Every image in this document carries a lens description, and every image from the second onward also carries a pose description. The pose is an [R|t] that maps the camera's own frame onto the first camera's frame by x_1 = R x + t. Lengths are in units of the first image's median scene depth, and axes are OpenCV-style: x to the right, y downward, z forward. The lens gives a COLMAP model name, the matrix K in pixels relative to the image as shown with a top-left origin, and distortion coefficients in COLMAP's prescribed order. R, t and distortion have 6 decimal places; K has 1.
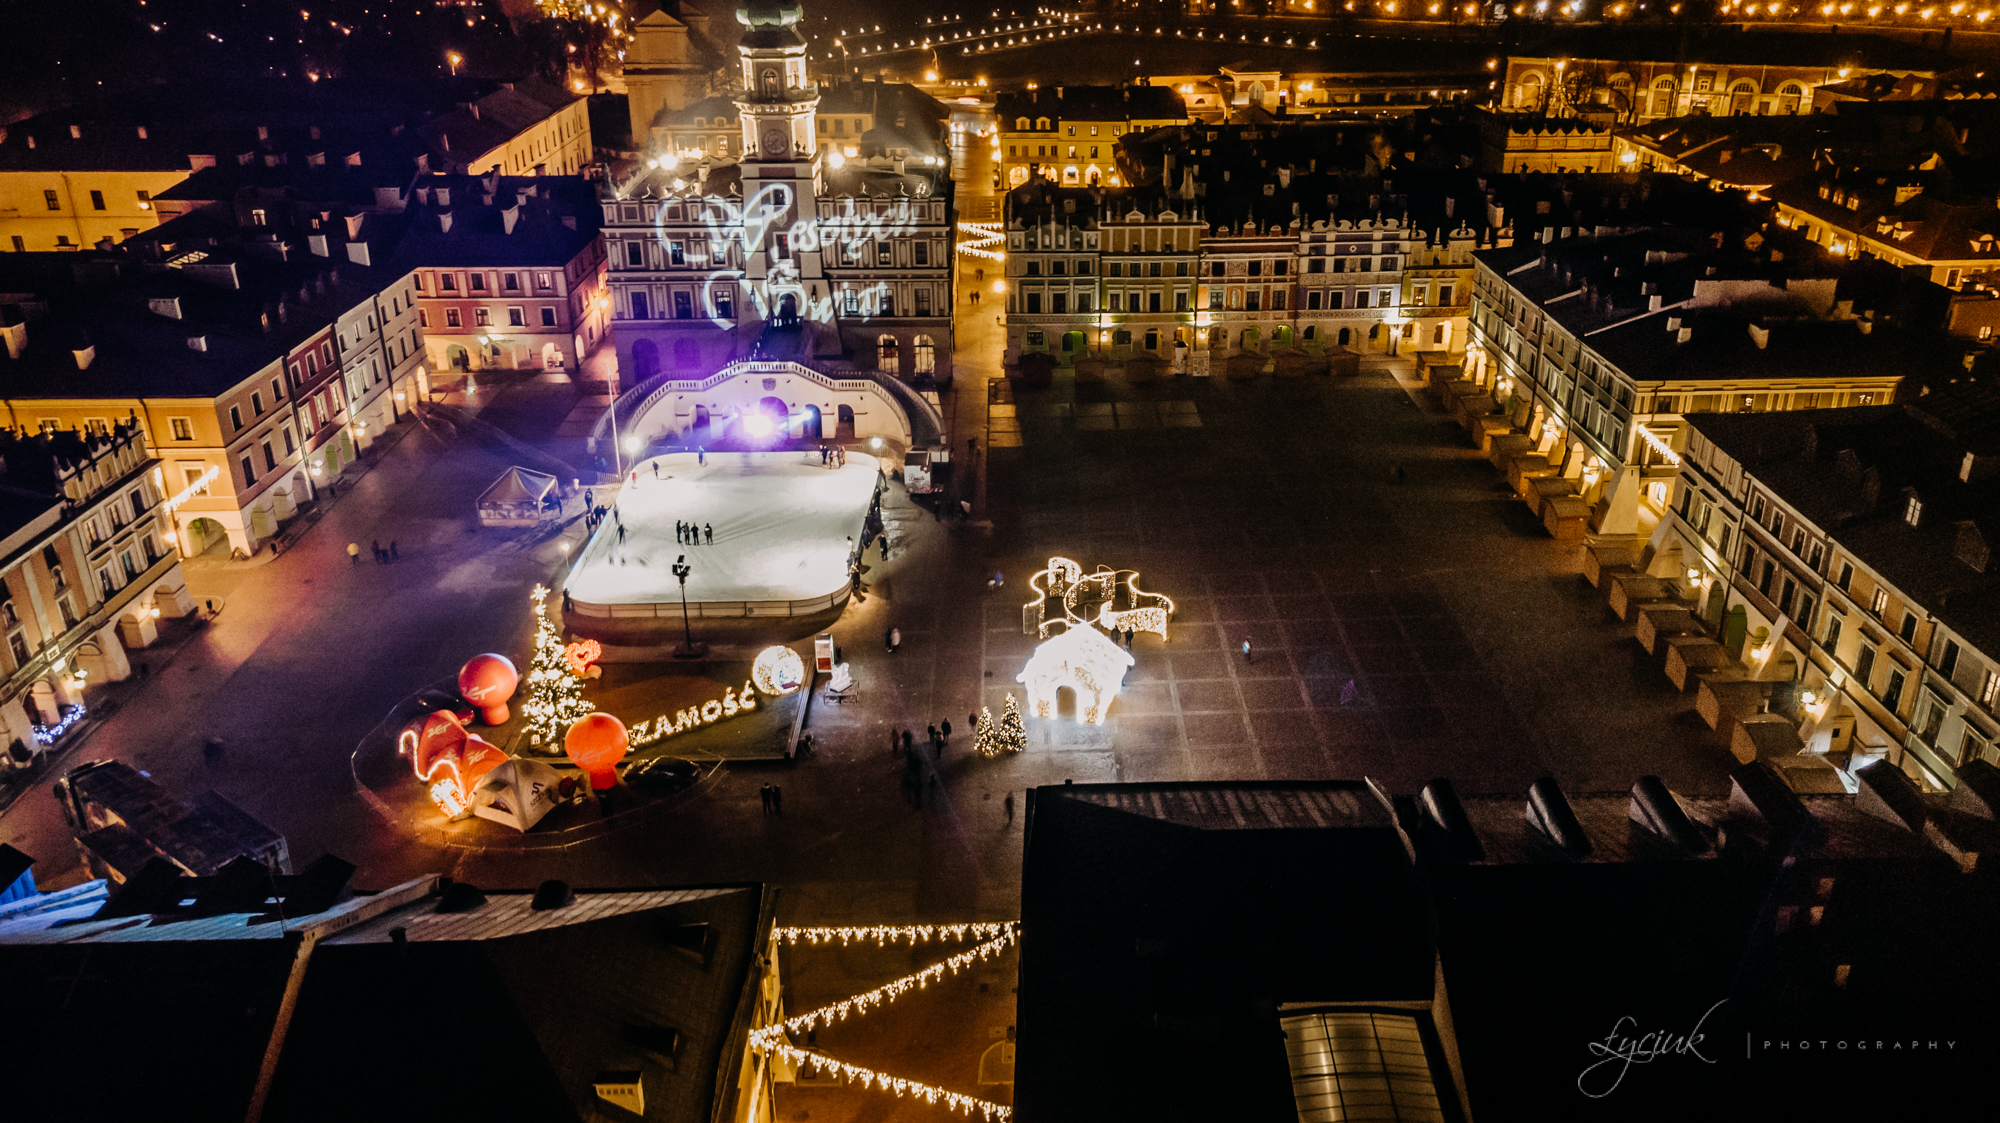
lens RADIAL K [[1466.2, 0, 1048.6], [0, 1466.2, 560.8], [0, 0, 1]] dist [0.018534, 0.020300]
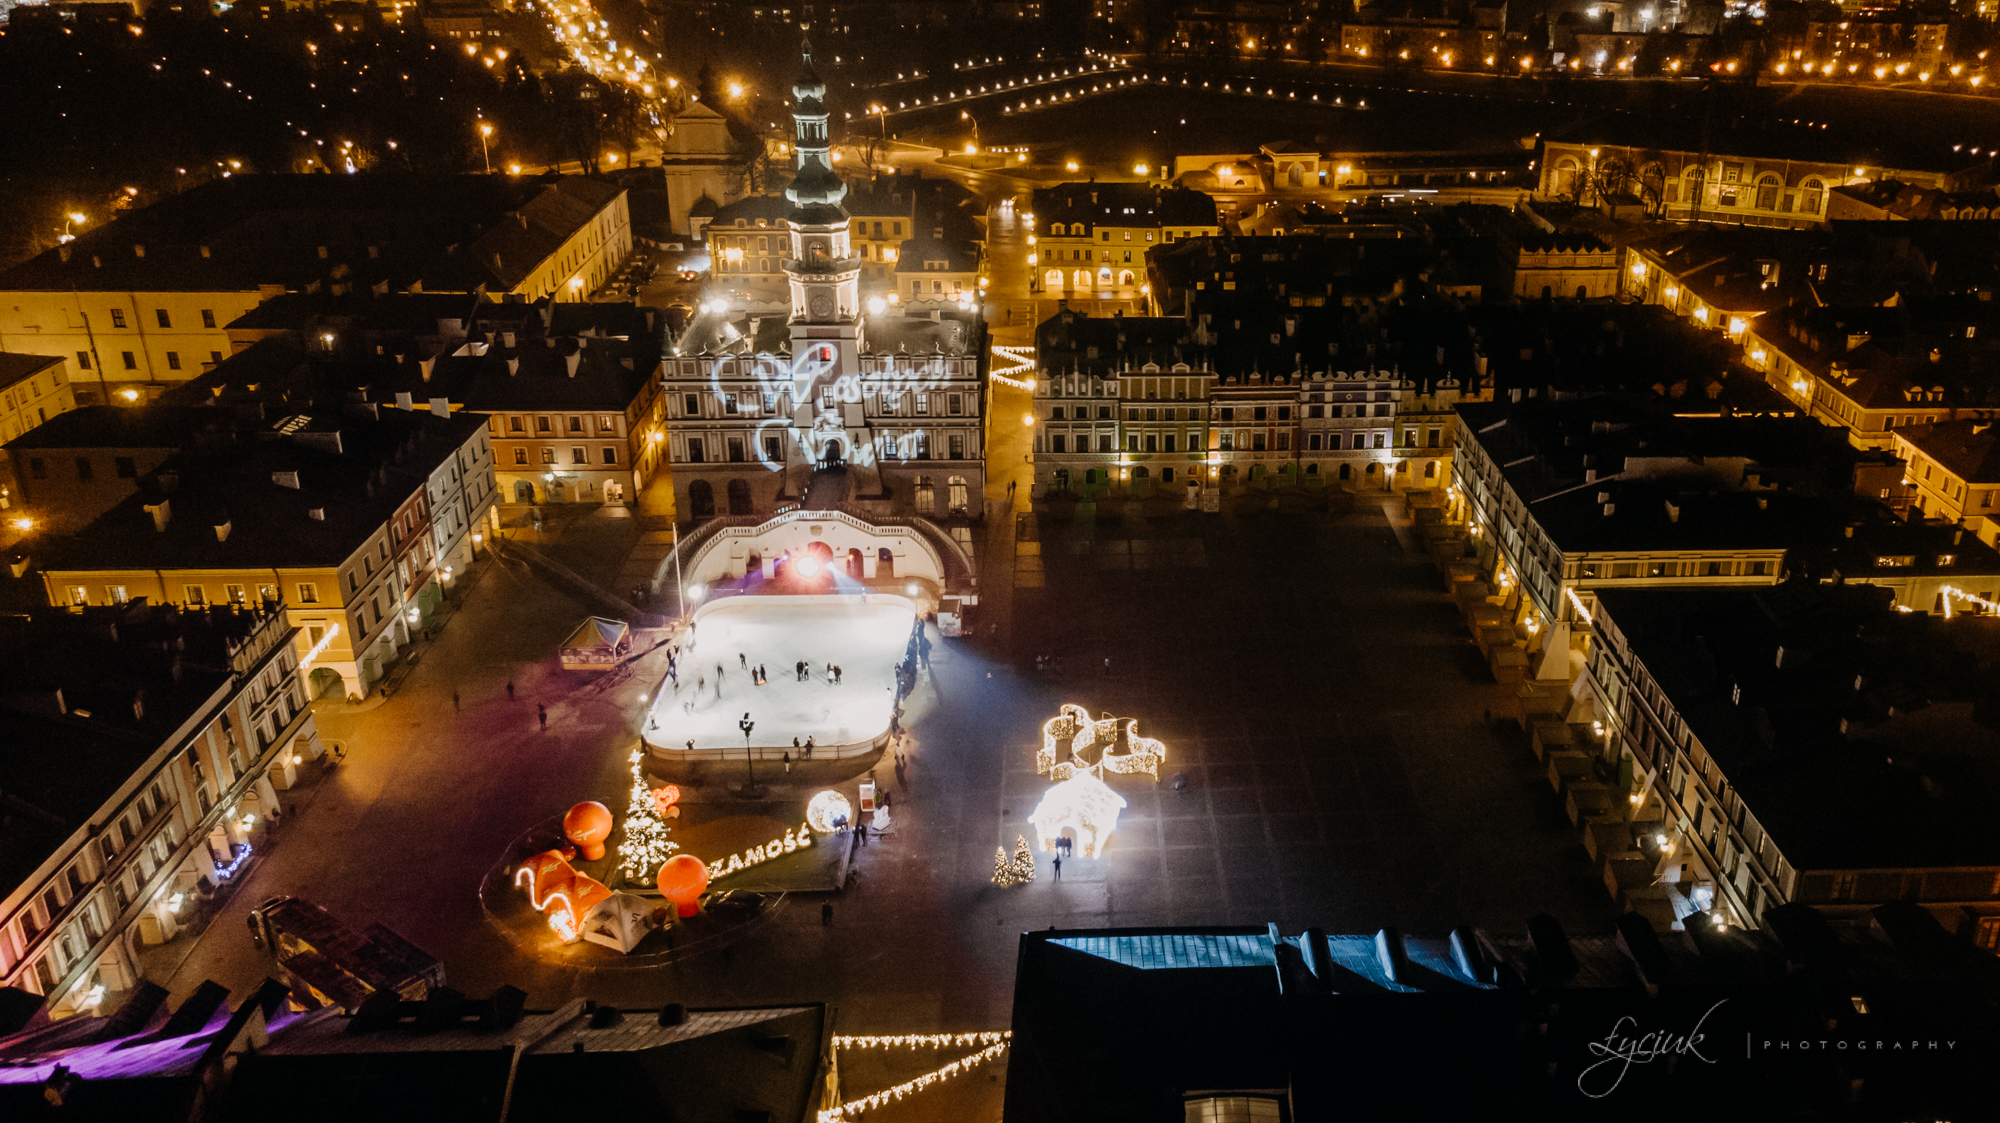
lens RADIAL K [[1564.4, 0, 1140.8], [0, 1564.4, 609.0], [0, 0, 1]] dist [0.020695, -0.008600]
pose [[0.999668, 0.000938, 0.025749, 0.022830], [-0.000913, 0.999999, -0.000984, -0.056126], [-0.025749, 0.000960, 0.999668, -0.177235]]
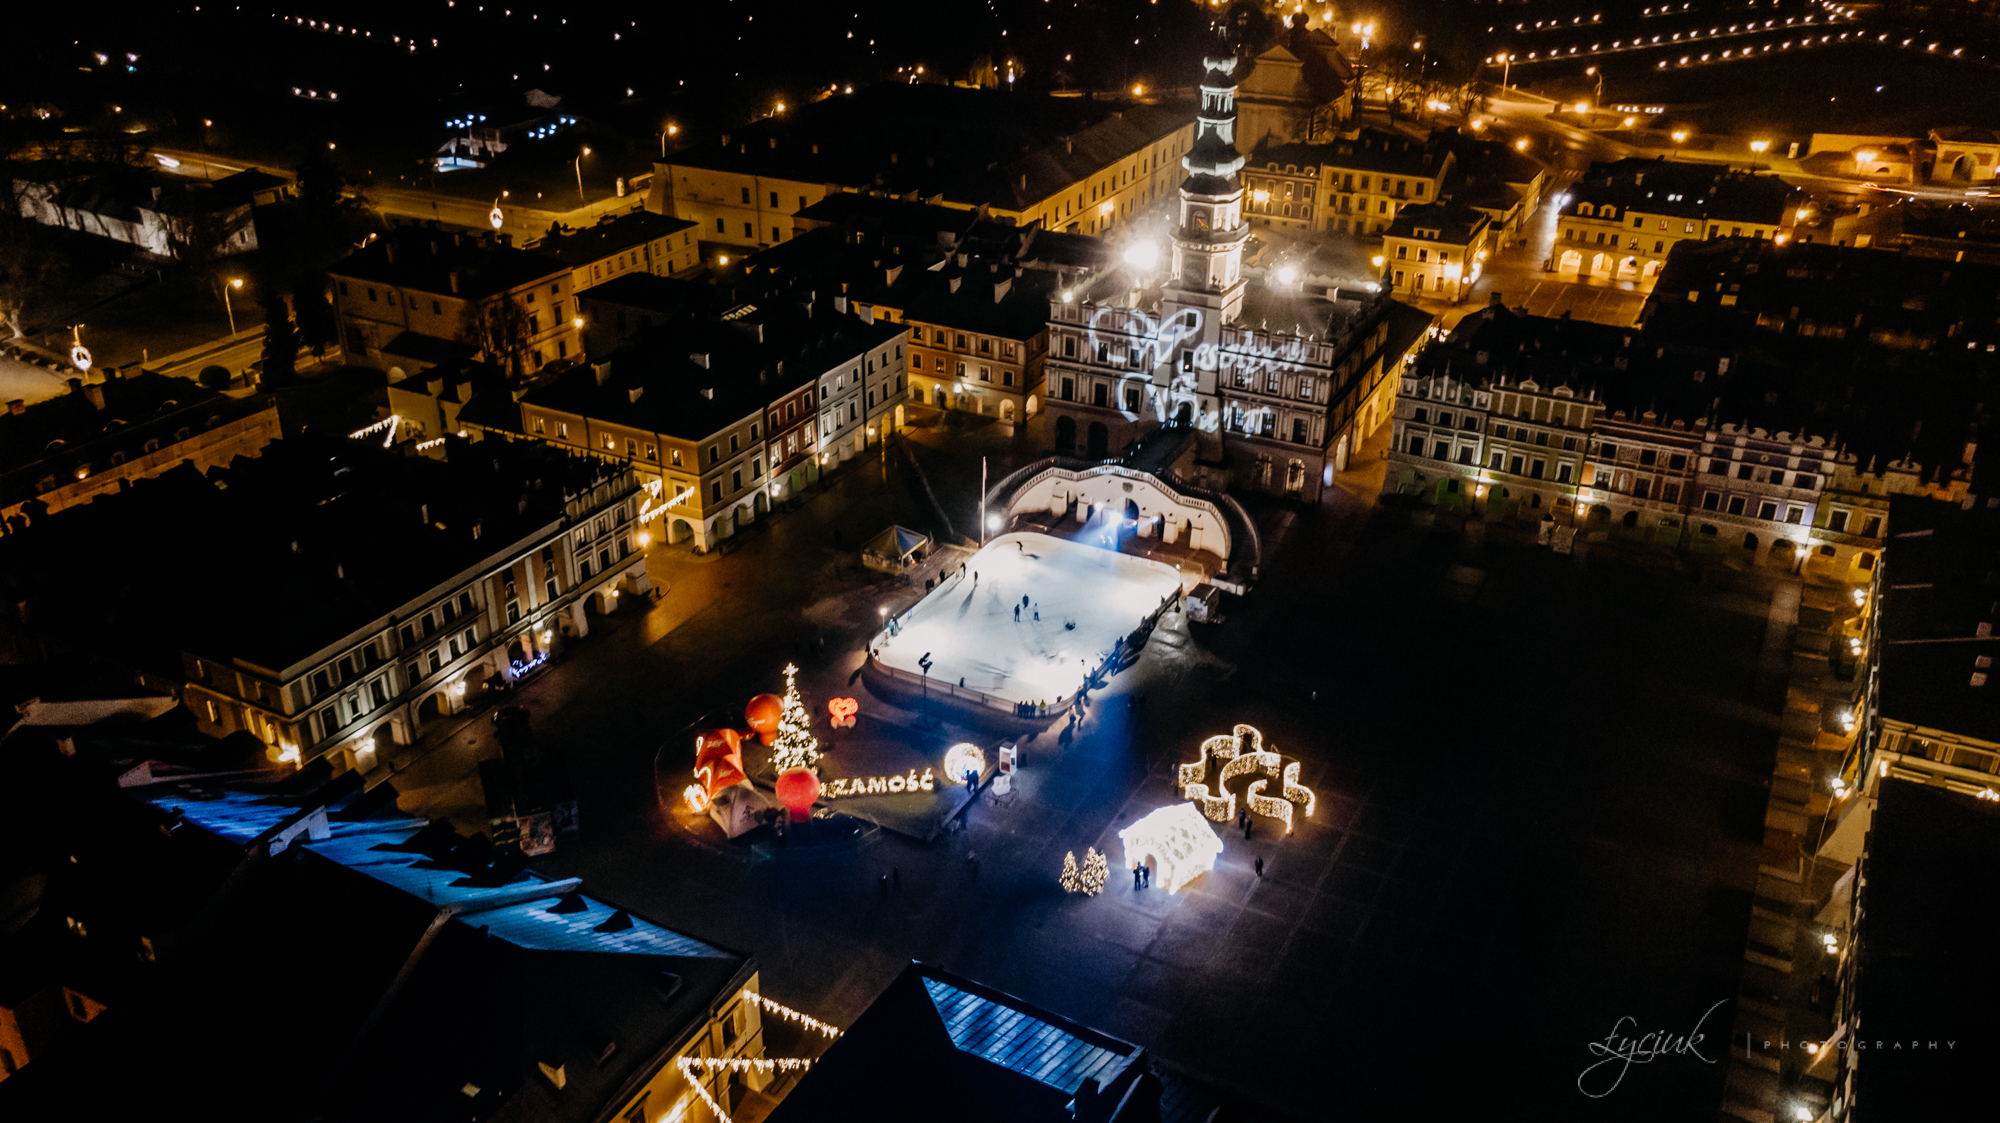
lens RADIAL K [[1464.2, 0, 1000.0], [0, 1464.2, 561.5], [0, 0, 1]] dist [0.049885, -0.001535]
pose [[0.872965, 0.232881, -0.428600, 0.216079], [-0.216612, 0.972361, 0.087143, -0.133051], [0.437048, 0.016767, 0.899282, -0.078638]]
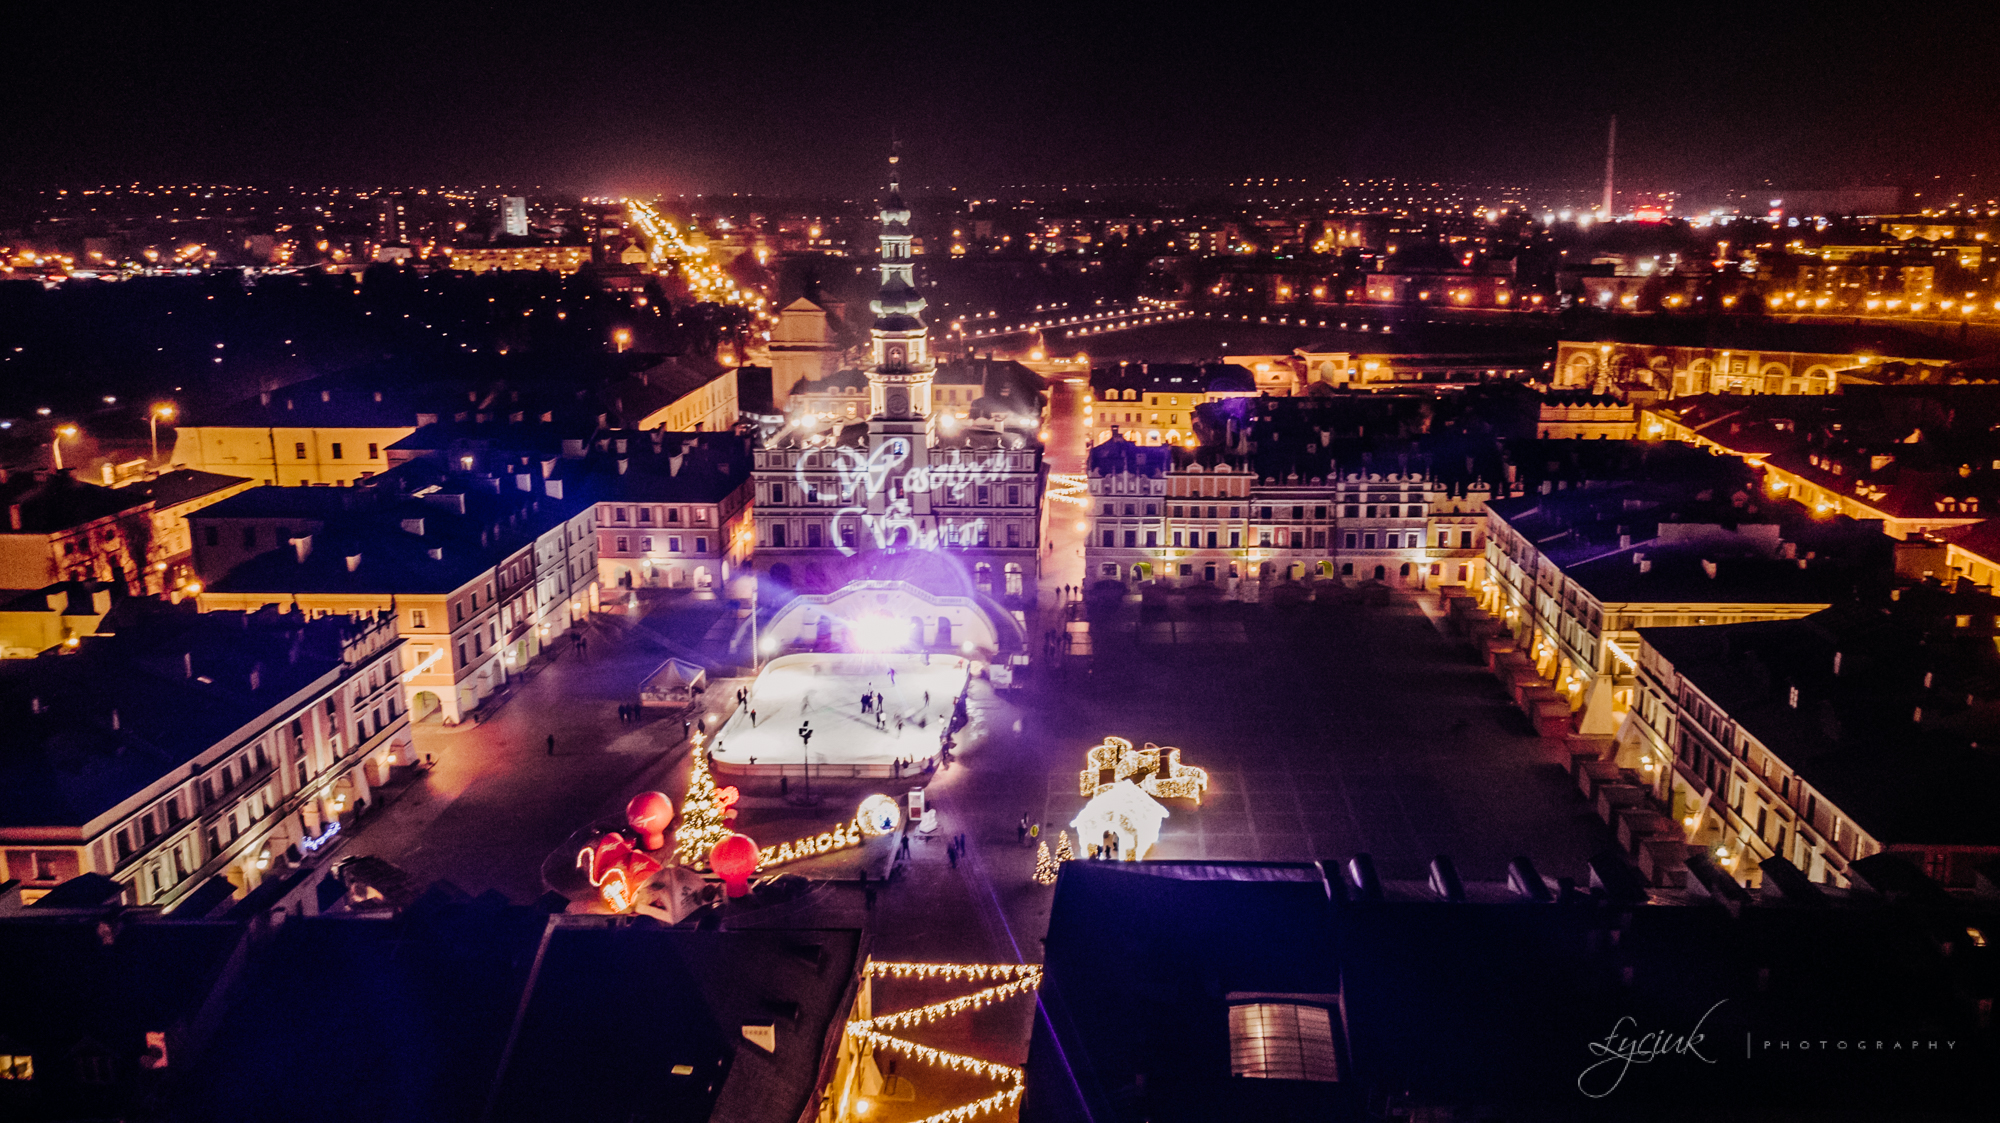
lens RADIAL K [[1428.8, 0, 1057.4], [0, 1428.8, 548.6], [0, 0, 1]] dist [0.041407, -0.052669]
pose [[0.997842, 0.016717, -0.063492, 0.023693], [-0.028014, 0.983001, -0.181452, 0.043474], [0.059379, 0.182839, 0.981348, -0.131991]]
